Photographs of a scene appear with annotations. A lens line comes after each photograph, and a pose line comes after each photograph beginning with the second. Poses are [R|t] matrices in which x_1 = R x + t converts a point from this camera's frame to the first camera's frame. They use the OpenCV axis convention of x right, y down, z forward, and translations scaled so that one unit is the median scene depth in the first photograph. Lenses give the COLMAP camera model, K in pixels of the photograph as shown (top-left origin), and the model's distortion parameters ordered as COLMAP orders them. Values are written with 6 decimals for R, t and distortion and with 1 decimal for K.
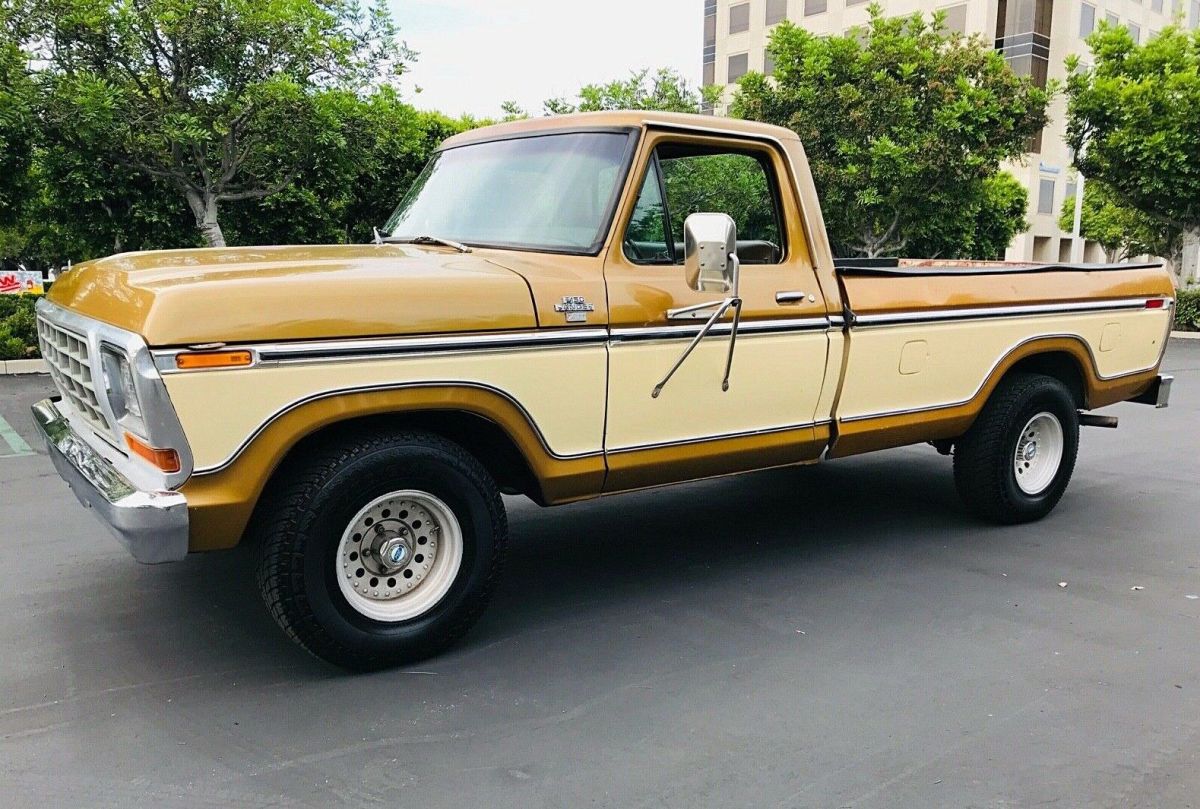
lens RADIAL K [[1029.7, 0, 613.0], [0, 1029.7, 438.1], [0, 0, 1]] dist [0.052701, -0.019285]
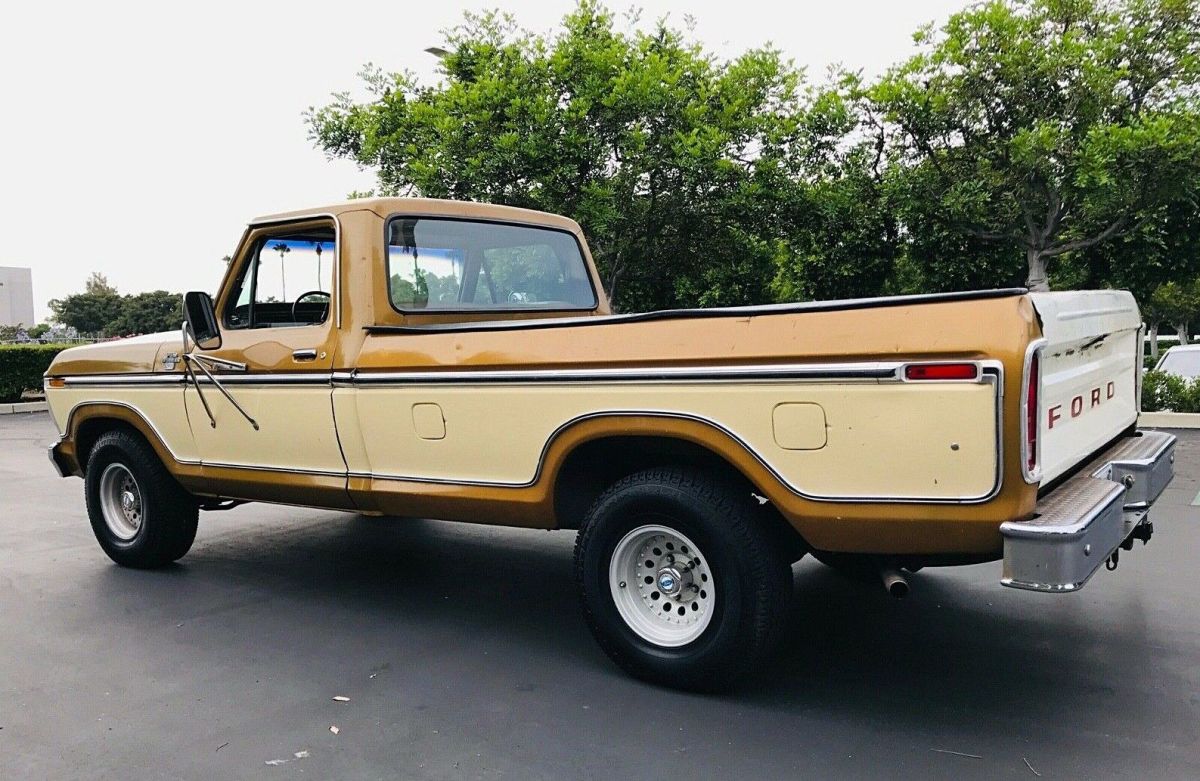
lens RADIAL K [[1032.2, 0, 602.4], [0, 1032.2, 413.5], [0, 0, 1]] dist [0.134250, -0.293818]
pose [[0.312213, 0.056162, -0.948350, 1.290190], [-0.130620, 0.991308, 0.015703, -0.126806], [0.940989, 0.118971, 0.316836, 0.909049]]
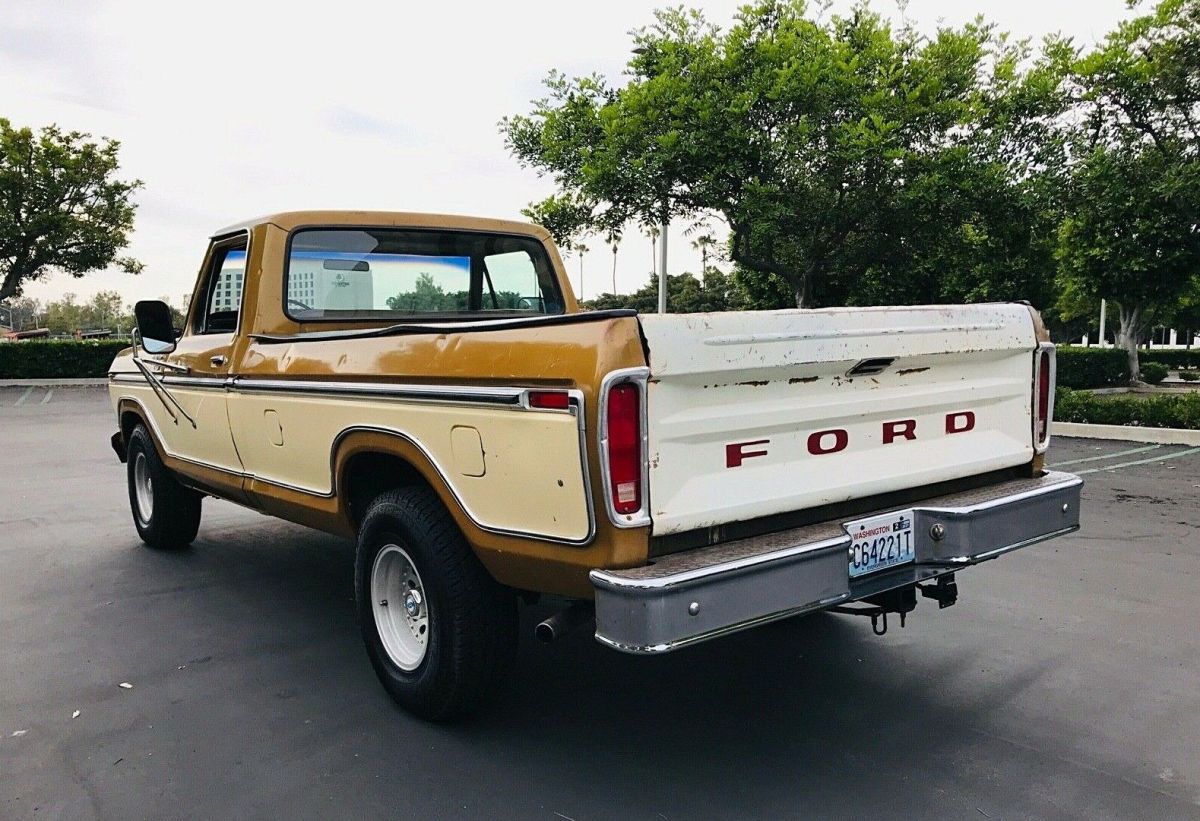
lens RADIAL K [[1035.9, 0, 604.4], [0, 1035.9, 433.3], [0, 0, 1]] dist [0.029830, -0.004720]
pose [[0.015057, 0.084193, -0.996336, 1.324059], [-0.152857, 0.984930, 0.080919, -0.209439], [0.988134, 0.151079, 0.027700, 1.360467]]
